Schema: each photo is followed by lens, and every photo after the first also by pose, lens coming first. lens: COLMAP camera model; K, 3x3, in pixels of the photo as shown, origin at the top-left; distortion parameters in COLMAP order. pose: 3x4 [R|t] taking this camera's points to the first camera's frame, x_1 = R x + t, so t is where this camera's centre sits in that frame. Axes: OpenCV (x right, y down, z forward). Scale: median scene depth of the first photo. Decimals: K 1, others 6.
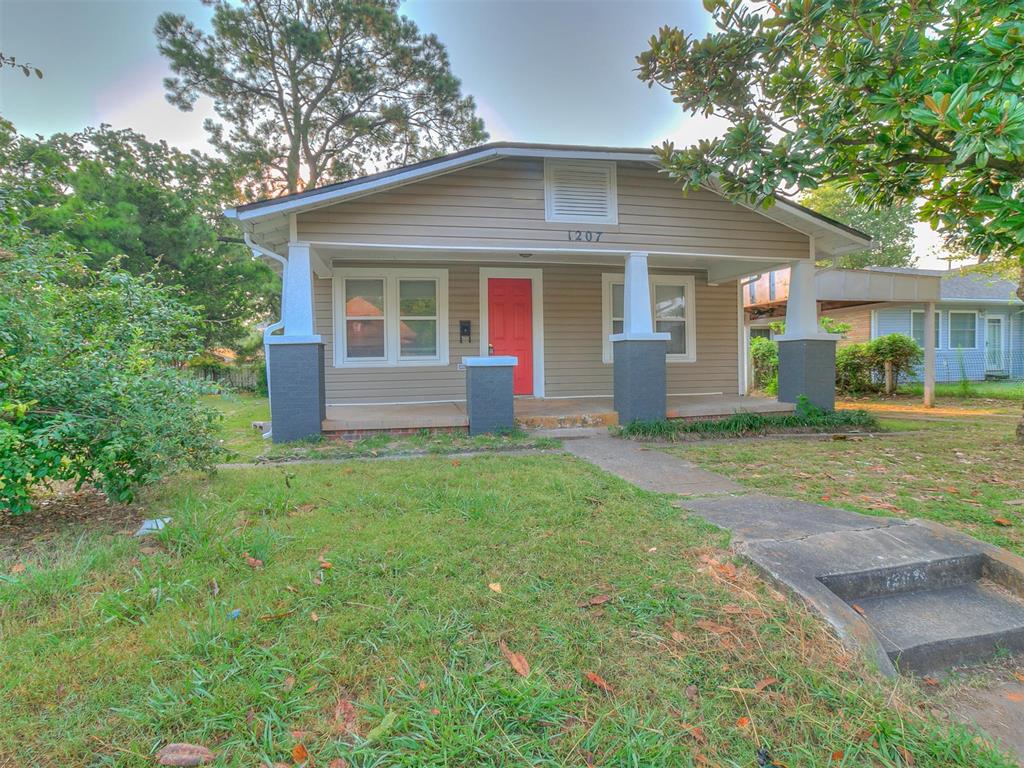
lens RADIAL K [[543.8, 0, 502.4], [0, 543.8, 369.4], [0, 0, 1]] dist [-0.001446, 0.003076]
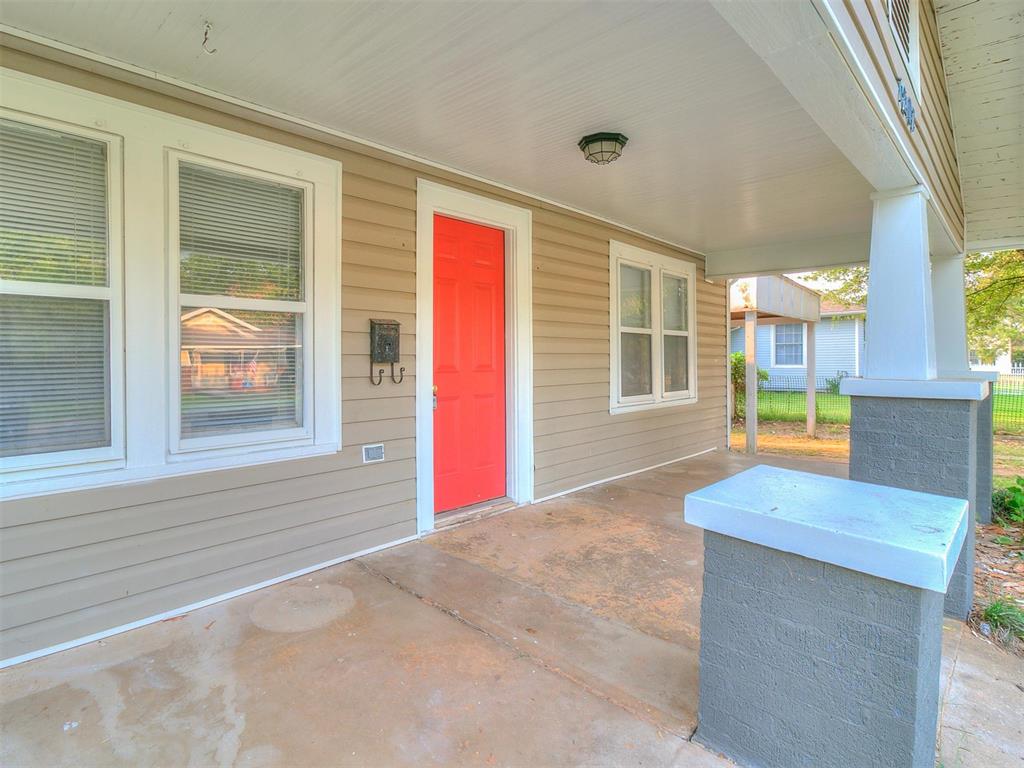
lens RADIAL K [[563.7, 0, 508.7], [0, 563.7, 362.2], [0, 0, 1]] dist [0.004463, 0.001725]
pose [[0.819680, 0.008925, 0.572752, -0.209741], [-0.009911, 0.999950, -0.001398, -0.062198], [-0.572736, -0.004531, 0.819728, 0.650039]]
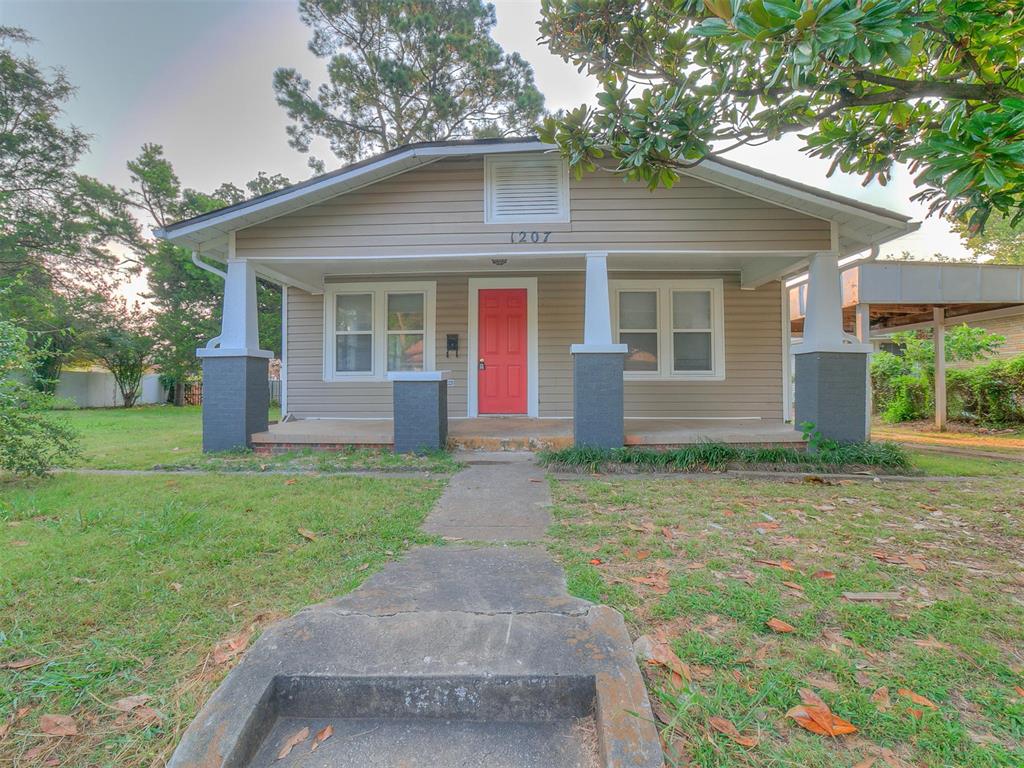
lens RADIAL K [[543.8, 0, 502.4], [0, 543.8, 369.4], [0, 0, 1]] dist [-0.001446, 0.003076]
pose [[0.964349, 0.005856, -0.264569, 0.268796], [-0.014625, 0.999407, -0.031187, 0.001202], [0.264230, 0.033944, 0.963862, 0.100150]]
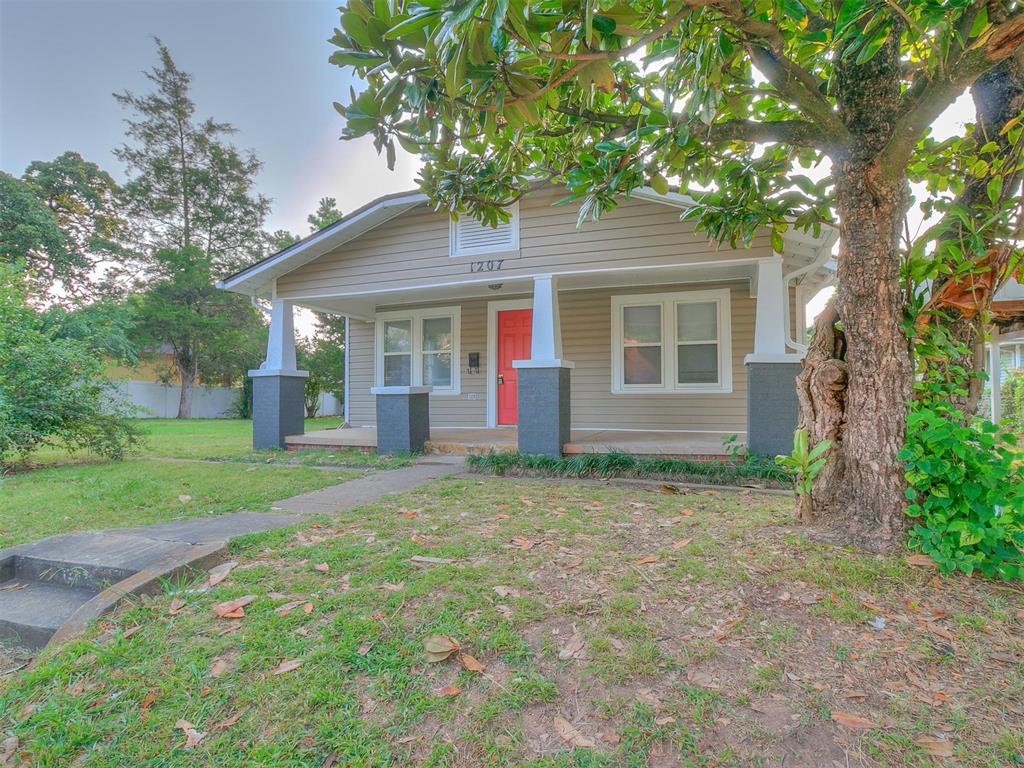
lens RADIAL K [[544.2, 0, 512.0], [0, 544.2, 384.0], [0, 0, 1]] dist [-0.002421, 0.002158]
pose [[0.835824, -0.003434, -0.548987, 0.578452], [-0.014295, 0.999505, -0.028015, 0.000979], [0.548812, 0.031263, 0.835361, 0.146261]]
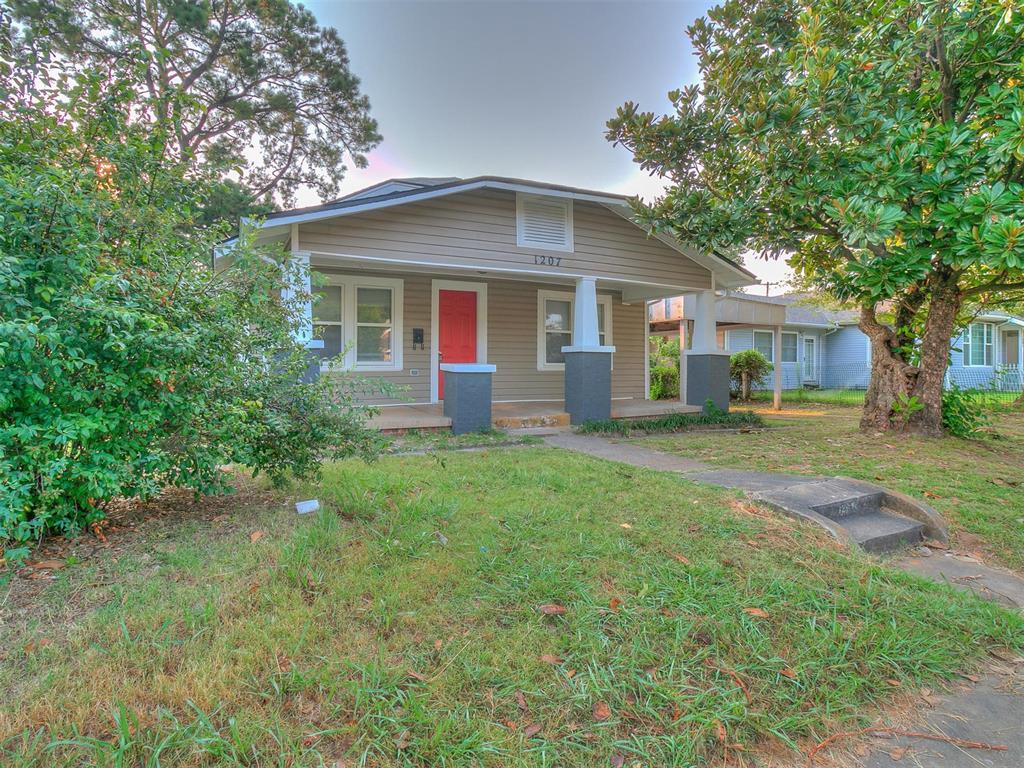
lens RADIAL K [[563.7, 0, 508.7], [0, 563.7, 362.2], [0, 0, 1]] dist [0.004463, 0.001725]
pose [[0.963656, 0.018648, 0.266494, -0.188727], [-0.012286, 0.999599, -0.025522, 0.001449], [-0.266863, 0.021320, 0.963498, -0.099061]]
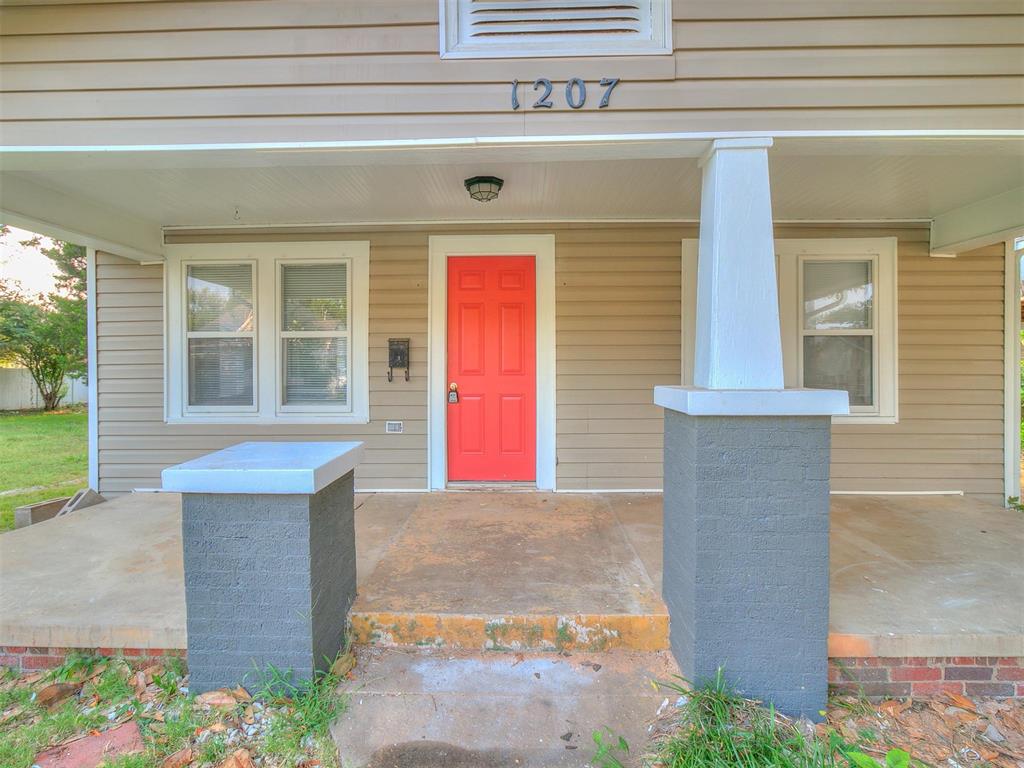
lens RADIAL K [[533.0, 0, 502.7], [0, 533.0, 376.3], [0, 0, 1]] dist [0.001643, 0.000633]
pose [[0.969259, 0.015936, -0.245525, 0.154050], [-0.013866, 0.999852, 0.010154, -0.059335], [0.245651, -0.006437, 0.969337, 0.522230]]
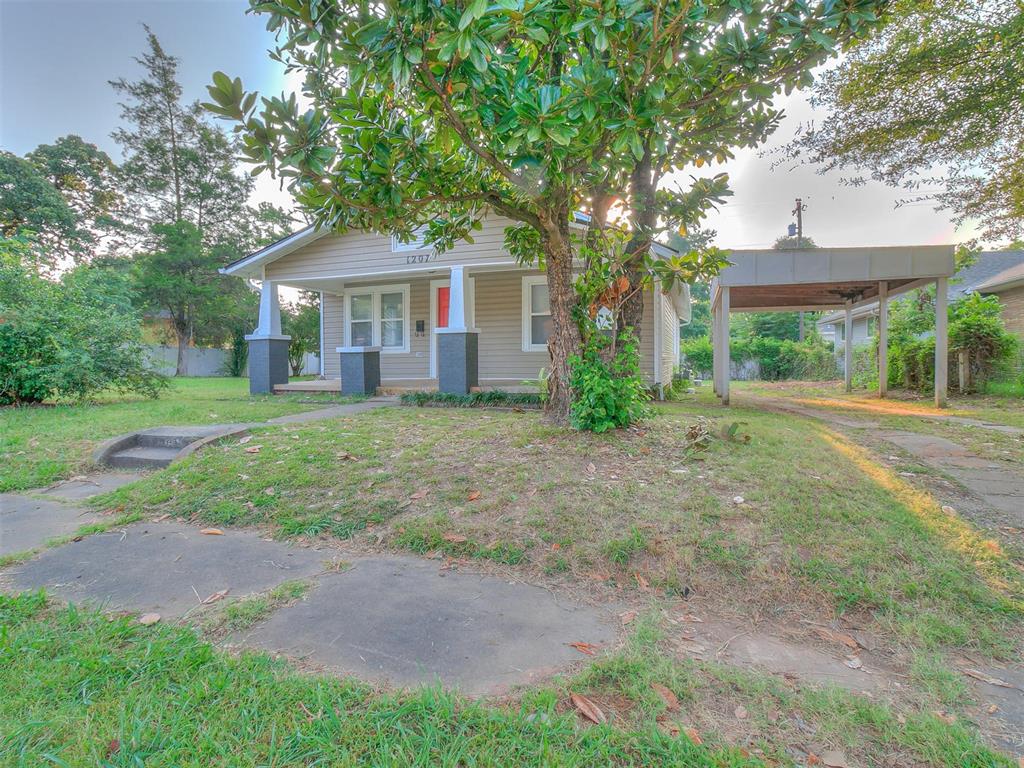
lens RADIAL K [[543.8, 0, 502.4], [0, 543.8, 369.4], [0, 0, 1]] dist [-0.001446, 0.003076]
pose [[0.839526, 0.018692, -0.542998, 0.848045], [-0.010990, 0.999788, 0.017425, 0.007867], [0.543208, -0.008662, 0.839553, -0.041157]]
